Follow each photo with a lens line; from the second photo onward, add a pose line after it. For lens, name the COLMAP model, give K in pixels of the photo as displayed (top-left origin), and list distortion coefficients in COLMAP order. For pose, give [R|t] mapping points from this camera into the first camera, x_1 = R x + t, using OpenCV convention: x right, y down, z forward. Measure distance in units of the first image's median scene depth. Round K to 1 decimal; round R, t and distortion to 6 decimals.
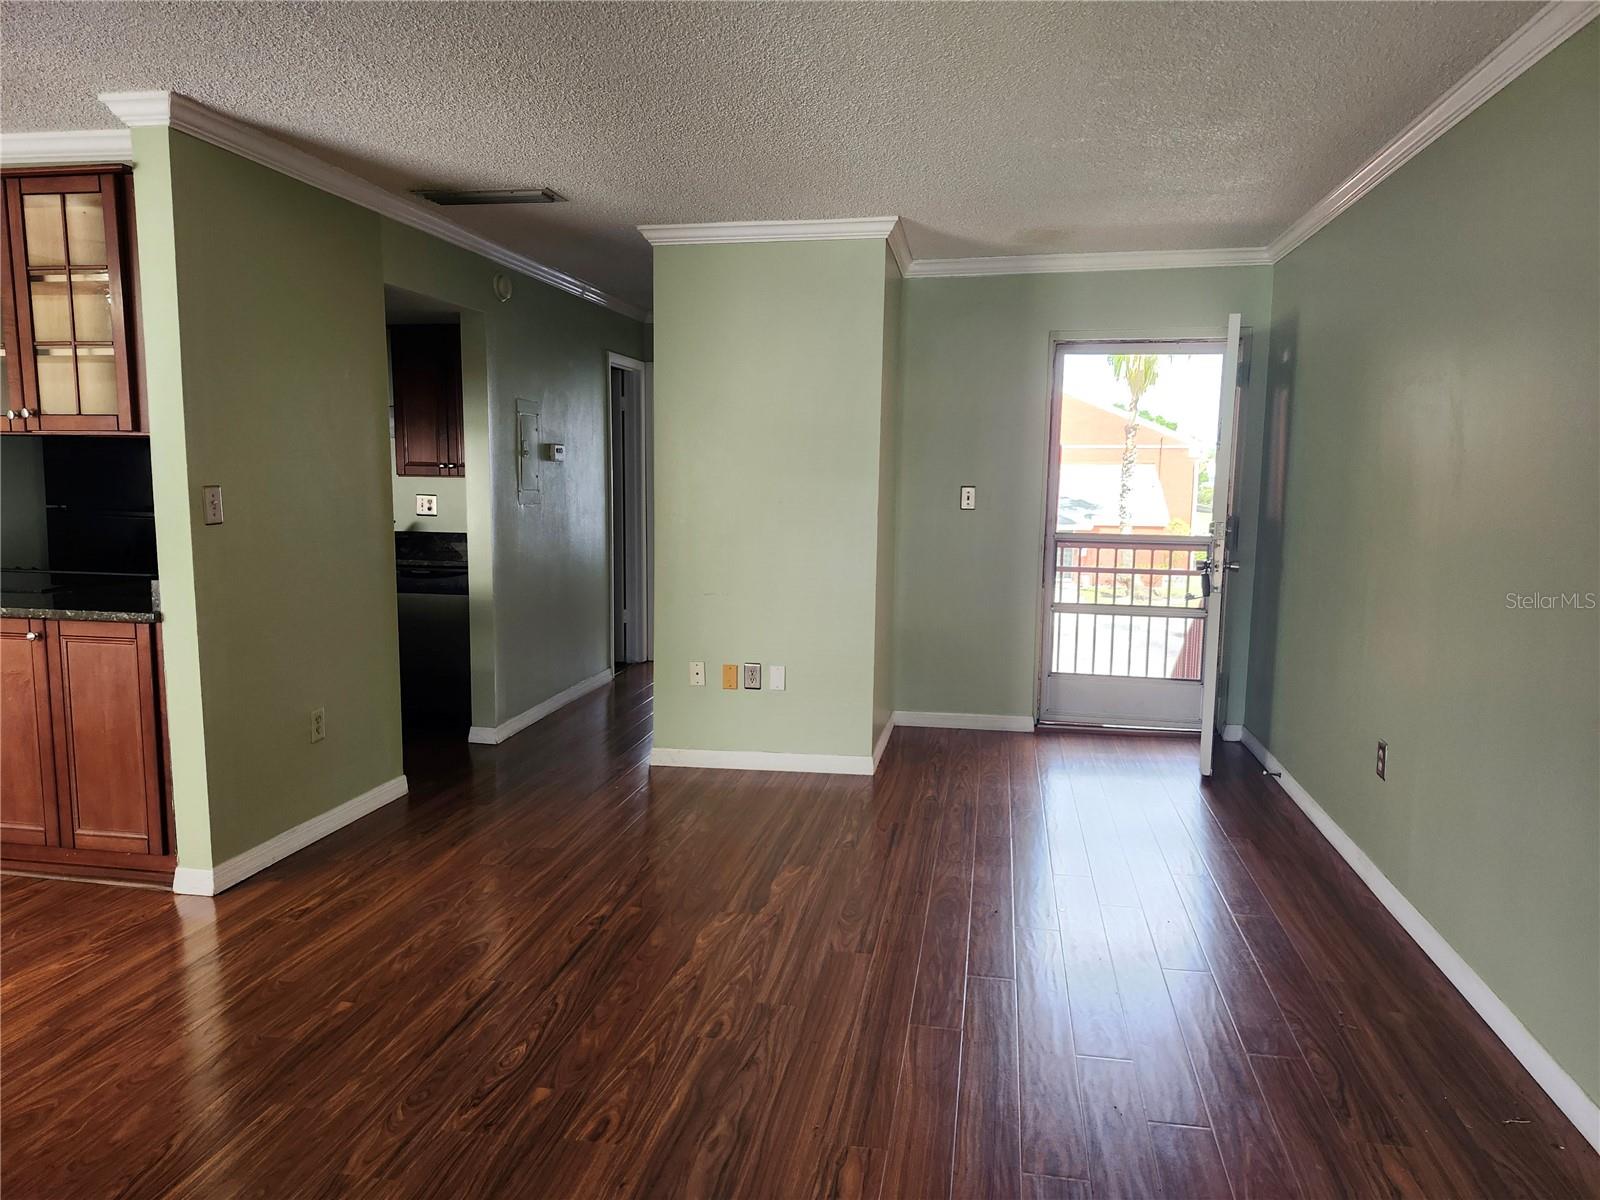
lens RADIAL K [[1110.0, 0, 807.6], [0, 1110.0, 600.7], [0, 0, 1]] dist [0.072330, -0.066394]
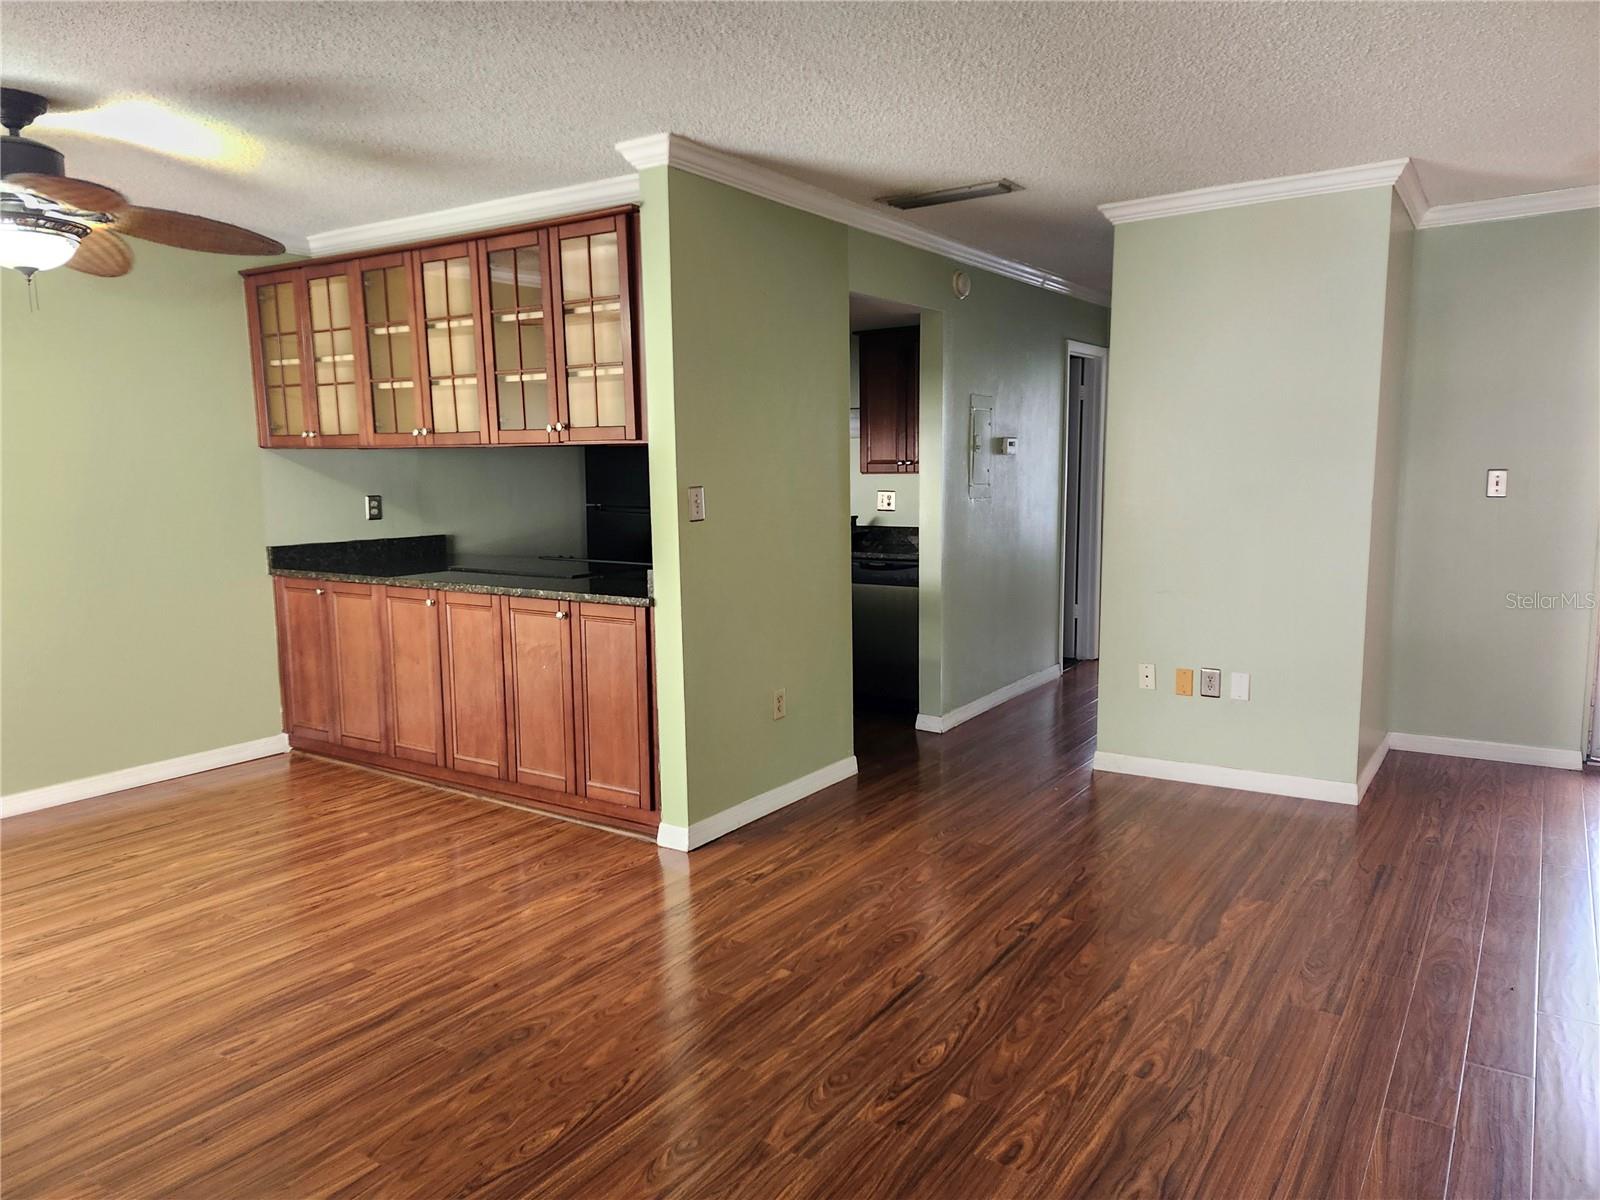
lens RADIAL K [[1110.0, 0, 807.1], [0, 1110.0, 603.7], [0, 0, 1]] dist [0.072330, -0.066394]
pose [[0.918241, 0.030691, -0.394832, 0.012550], [-0.026594, 0.999521, 0.015845, -0.005990], [0.395129, -0.004050, 0.918617, 0.029935]]
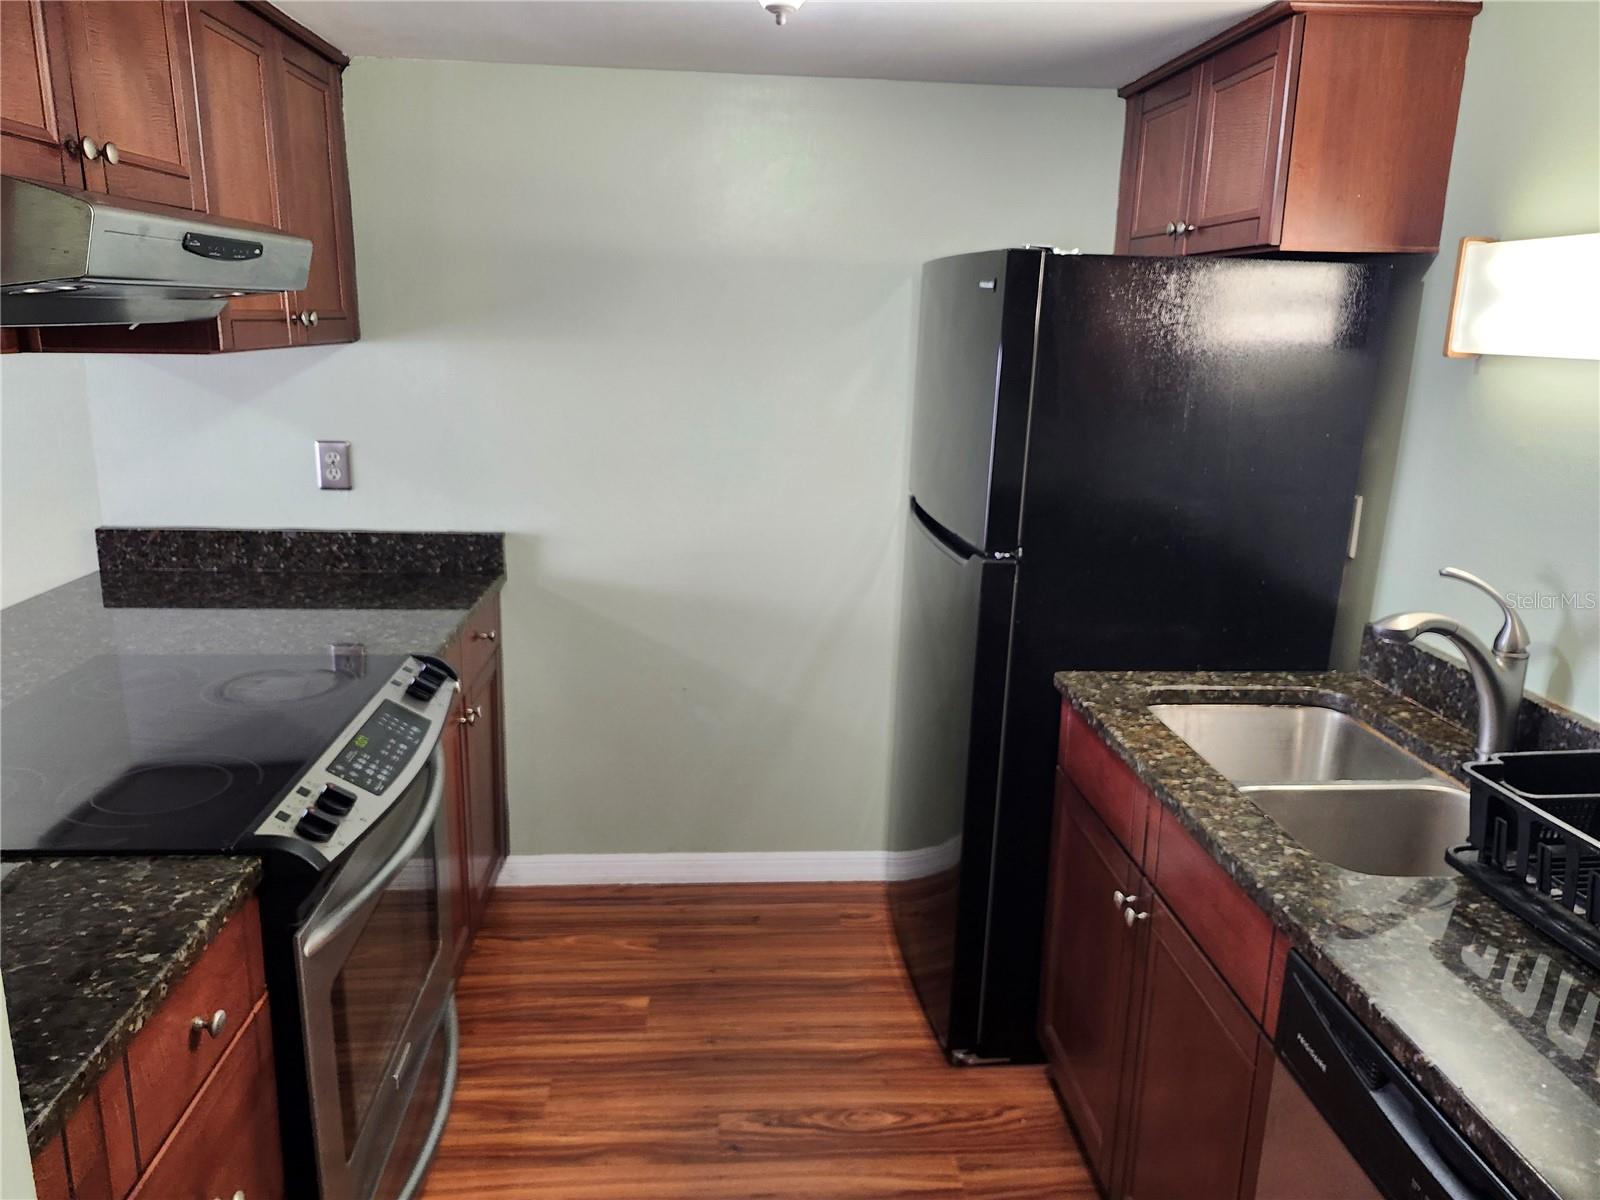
lens RADIAL K [[1110.0, 0, 811.2], [0, 1110.0, 598.4], [0, 0, 1]] dist [0.072330, -0.066394]
pose [[0.253297, 0.233184, -0.938864, -0.339954], [-0.134755, 0.969557, 0.204451, -0.208129], [0.957957, 0.074730, 0.277009, 1.311947]]
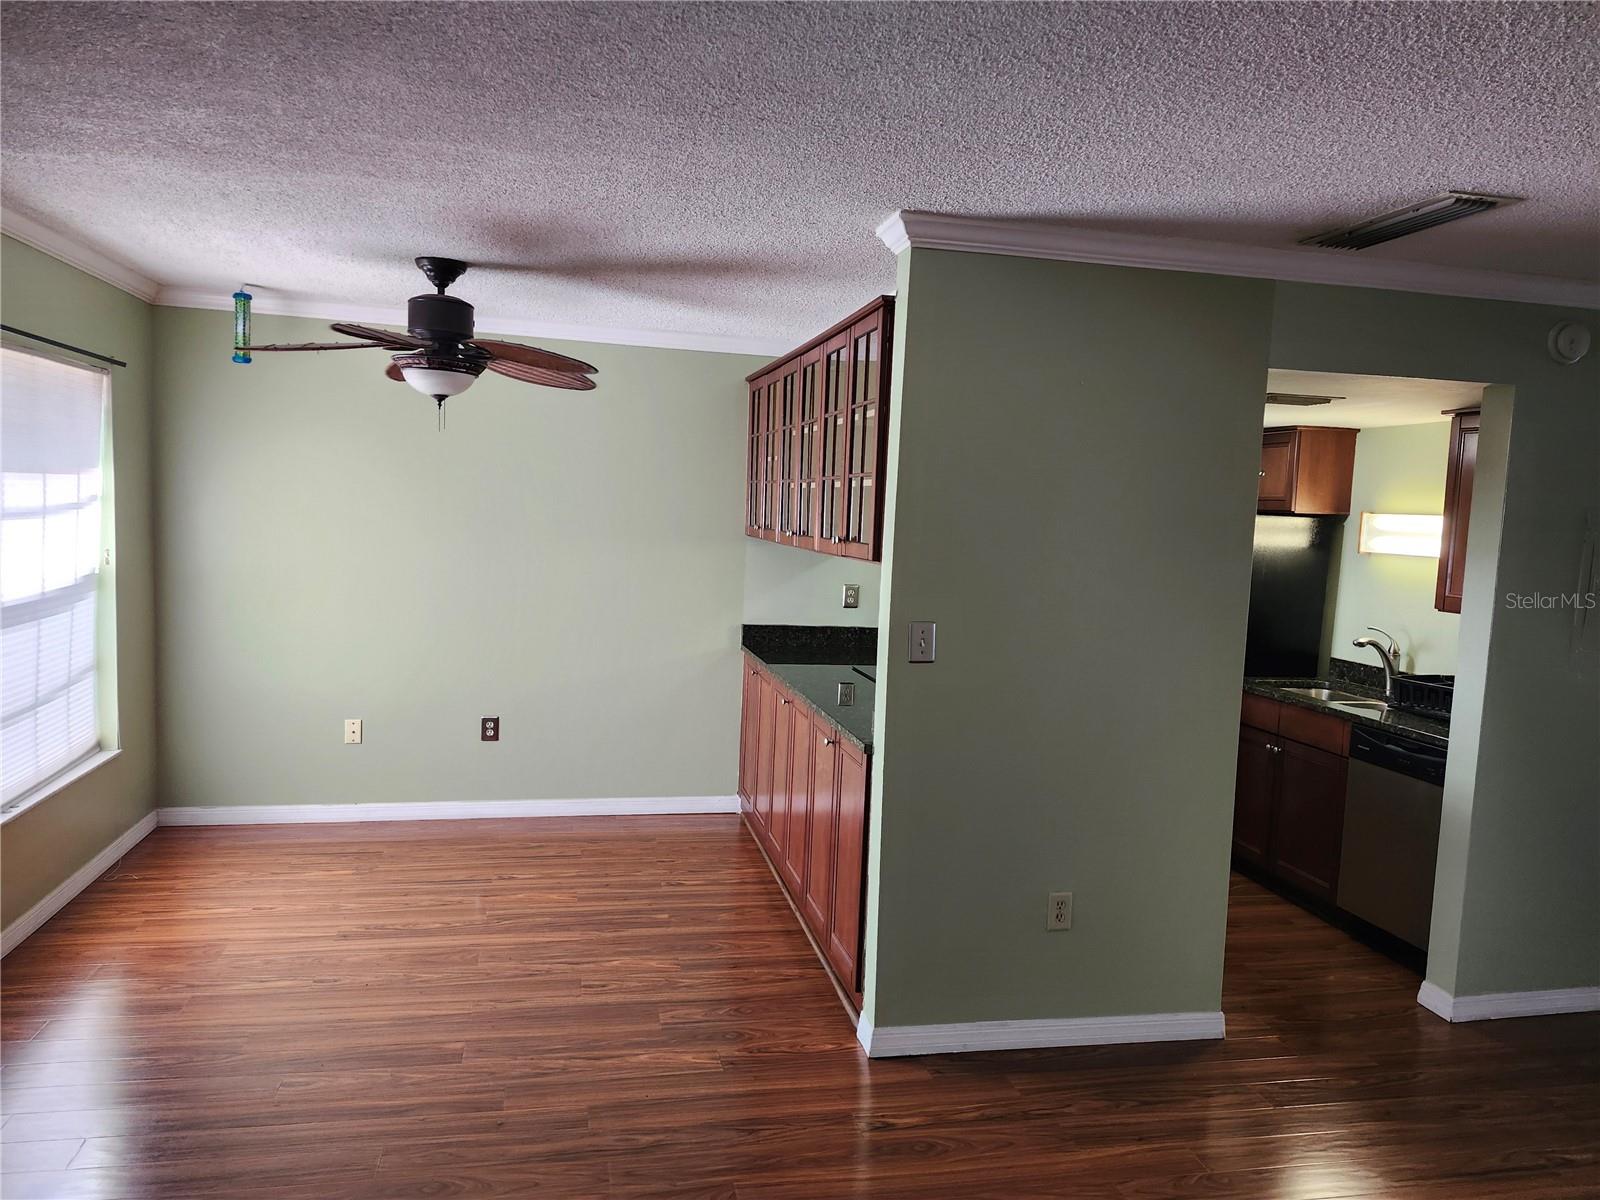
lens RADIAL K [[1110.0, 0, 800.3], [0, 1110.0, 606.0], [0, 0, 1]] dist [0.072330, -0.066394]
pose [[0.376211, 0.091221, -0.922033, 0.270282], [-0.147383, 0.988363, 0.037648, -0.132489], [0.914737, 0.121728, 0.385277, 0.543520]]
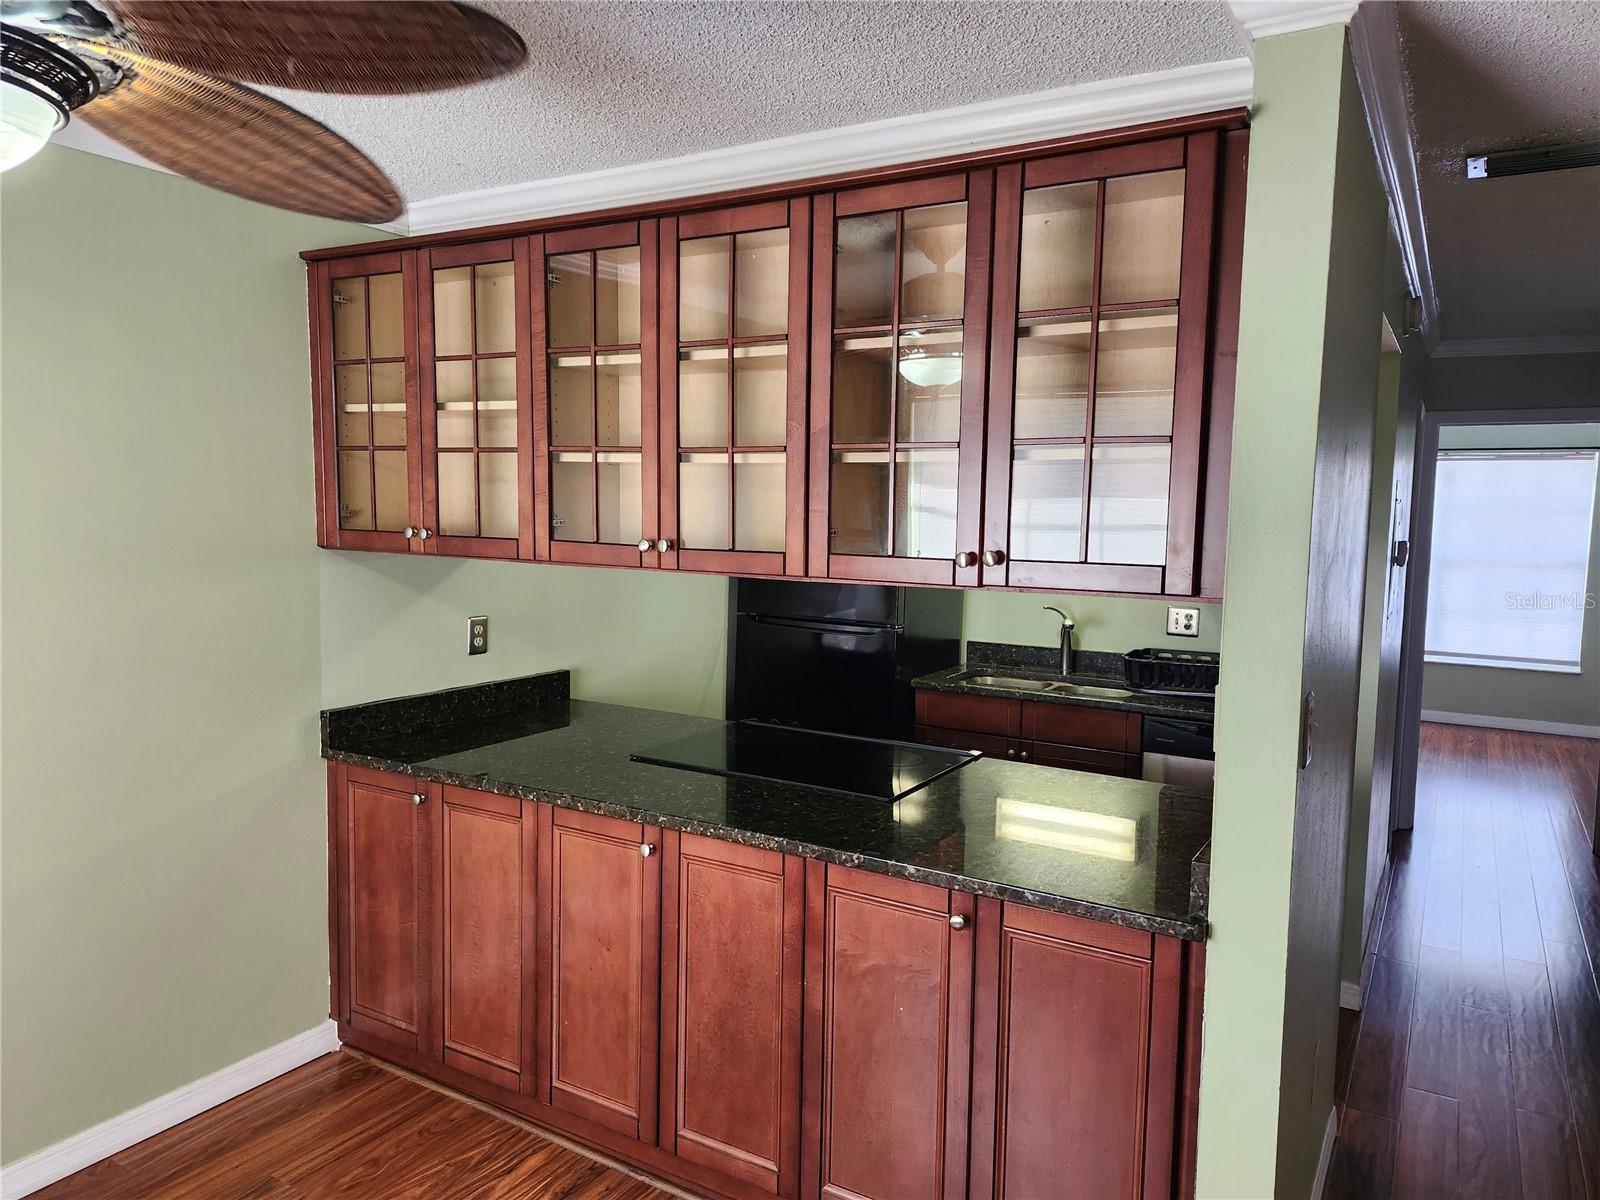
lens RADIAL K [[1110.0, 0, 756.8], [0, 1110.0, 598.3], [0, 0, 1]] dist [0.072330, -0.066394]
pose [[0.930933, 0.039030, -0.363099, -0.568408], [-0.050131, 0.998518, -0.021195, -0.121070], [0.361734, 0.037934, 0.931509, 0.393702]]
